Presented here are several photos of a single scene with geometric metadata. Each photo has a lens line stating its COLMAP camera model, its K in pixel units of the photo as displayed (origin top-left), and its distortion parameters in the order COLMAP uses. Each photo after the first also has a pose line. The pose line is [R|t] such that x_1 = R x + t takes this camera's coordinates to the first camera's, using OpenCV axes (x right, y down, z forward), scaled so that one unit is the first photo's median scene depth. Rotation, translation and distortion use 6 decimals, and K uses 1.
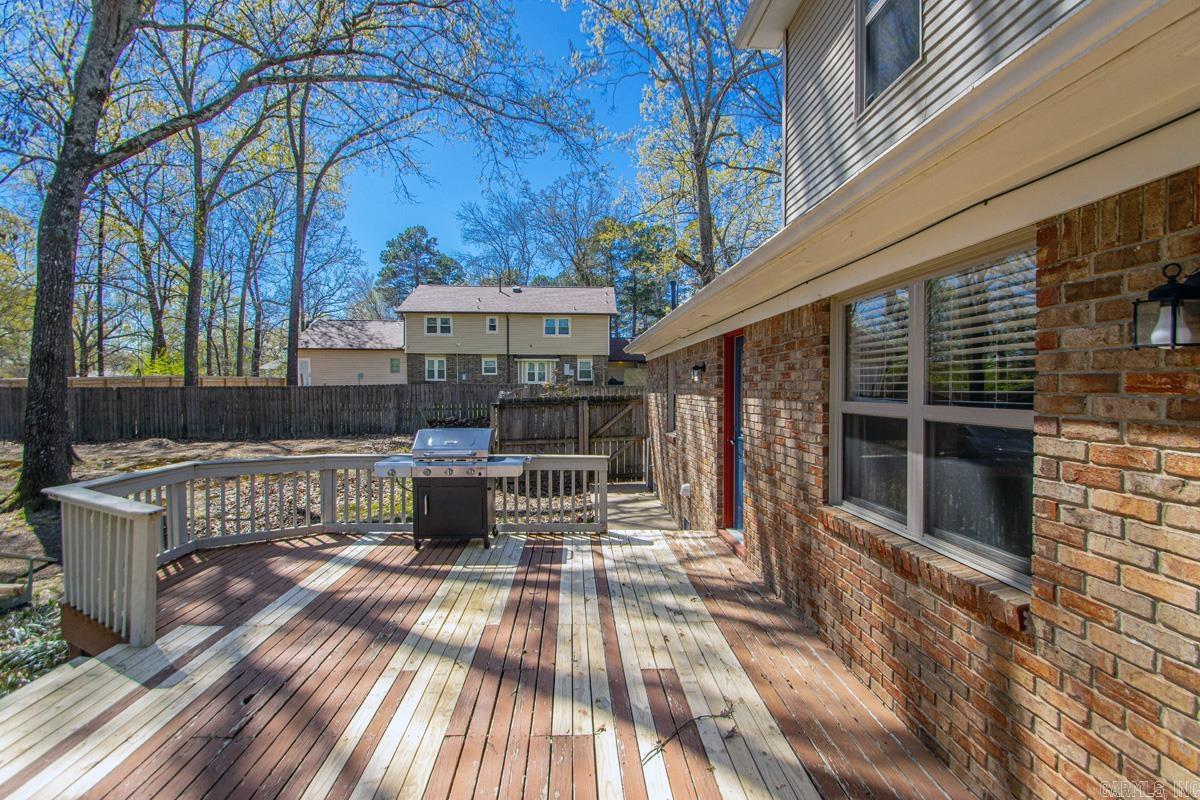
lens RADIAL K [[557.2, 0, 600.0], [0, 557.2, 400.0], [0, 0, 1]] dist [0.027639, -0.024218]
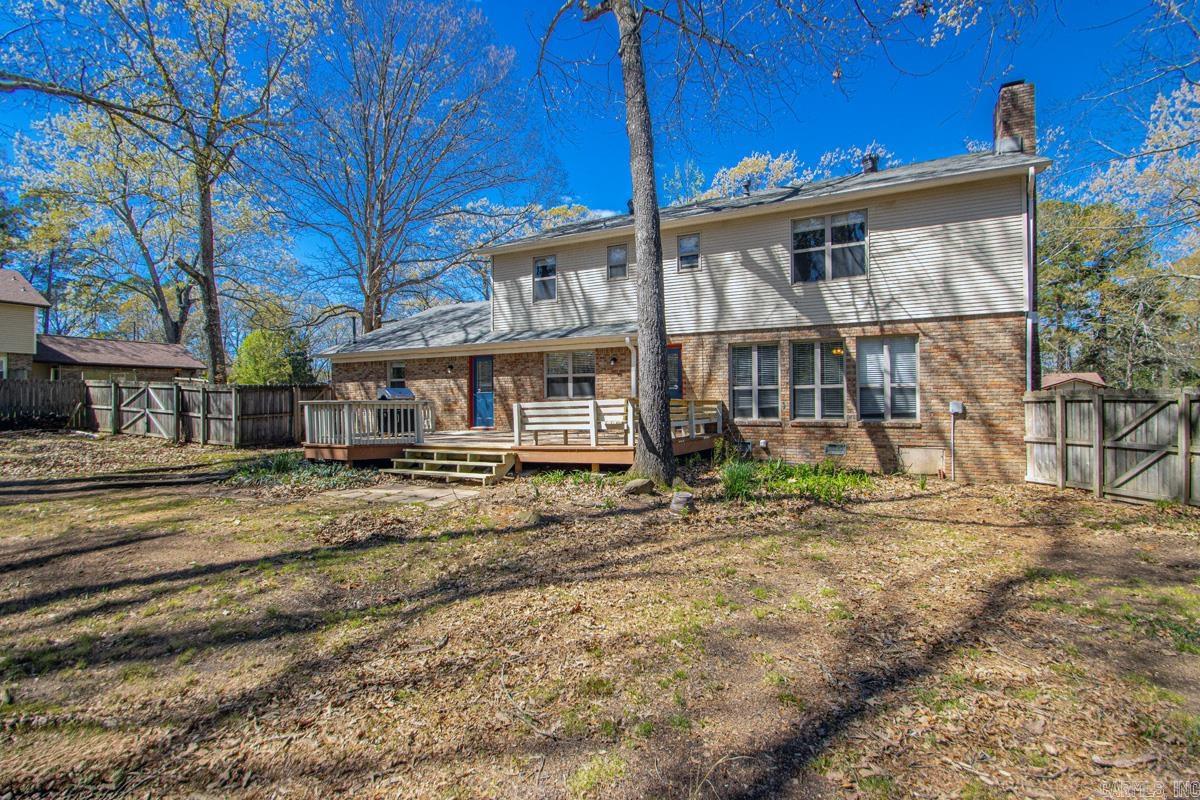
lens RADIAL K [[557.2, 0, 600.0], [0, 557.2, 400.0], [0, 0, 1]] dist [0.027639, -0.024218]
pose [[0.484761, -0.006673, 0.874621, -0.308511], [0.032782, 0.999407, -0.010544, 0.024985], [-0.874032, 0.033783, 0.484692, -0.140813]]
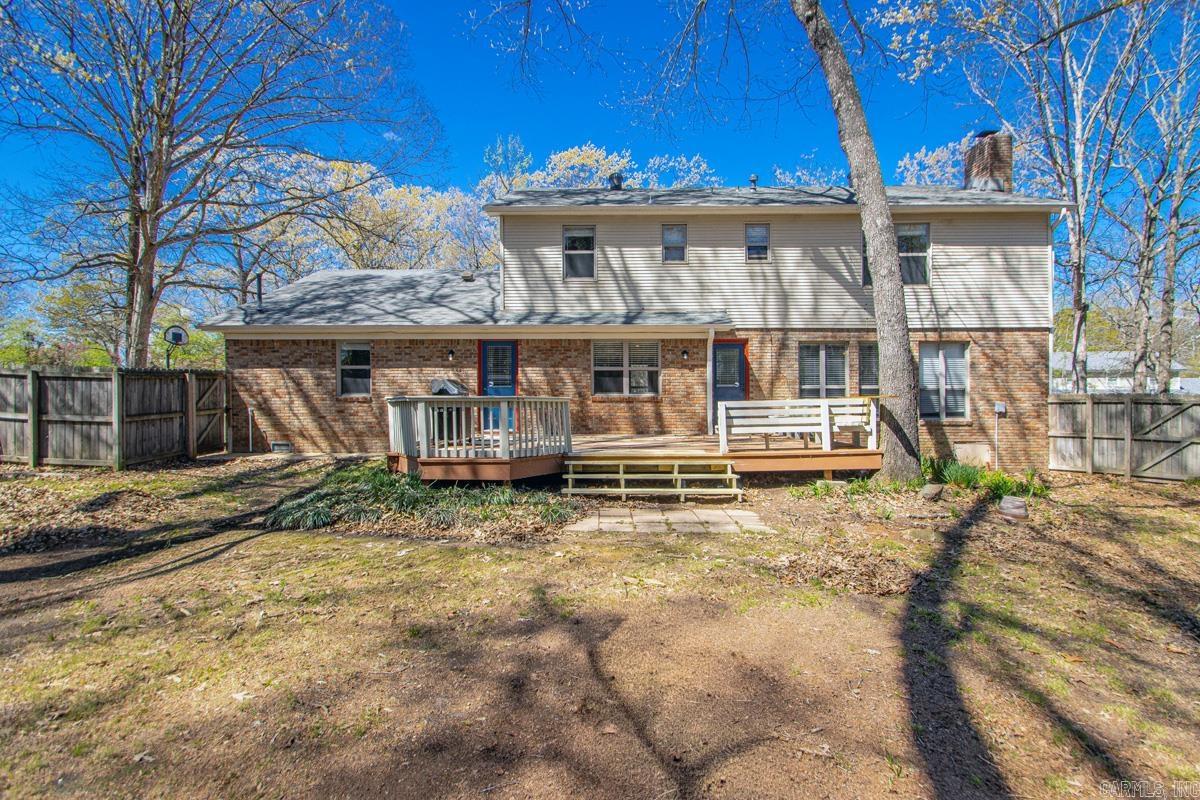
lens RADIAL K [[591.3, 0, 609.1], [0, 591.3, 399.4], [0, 0, 1]] dist [0.031046, -0.024312]
pose [[0.062279, -0.008850, 0.998020, -0.335459], [0.023998, 0.999685, 0.007368, 0.018220], [-0.997770, 0.023492, 0.062472, 0.066870]]
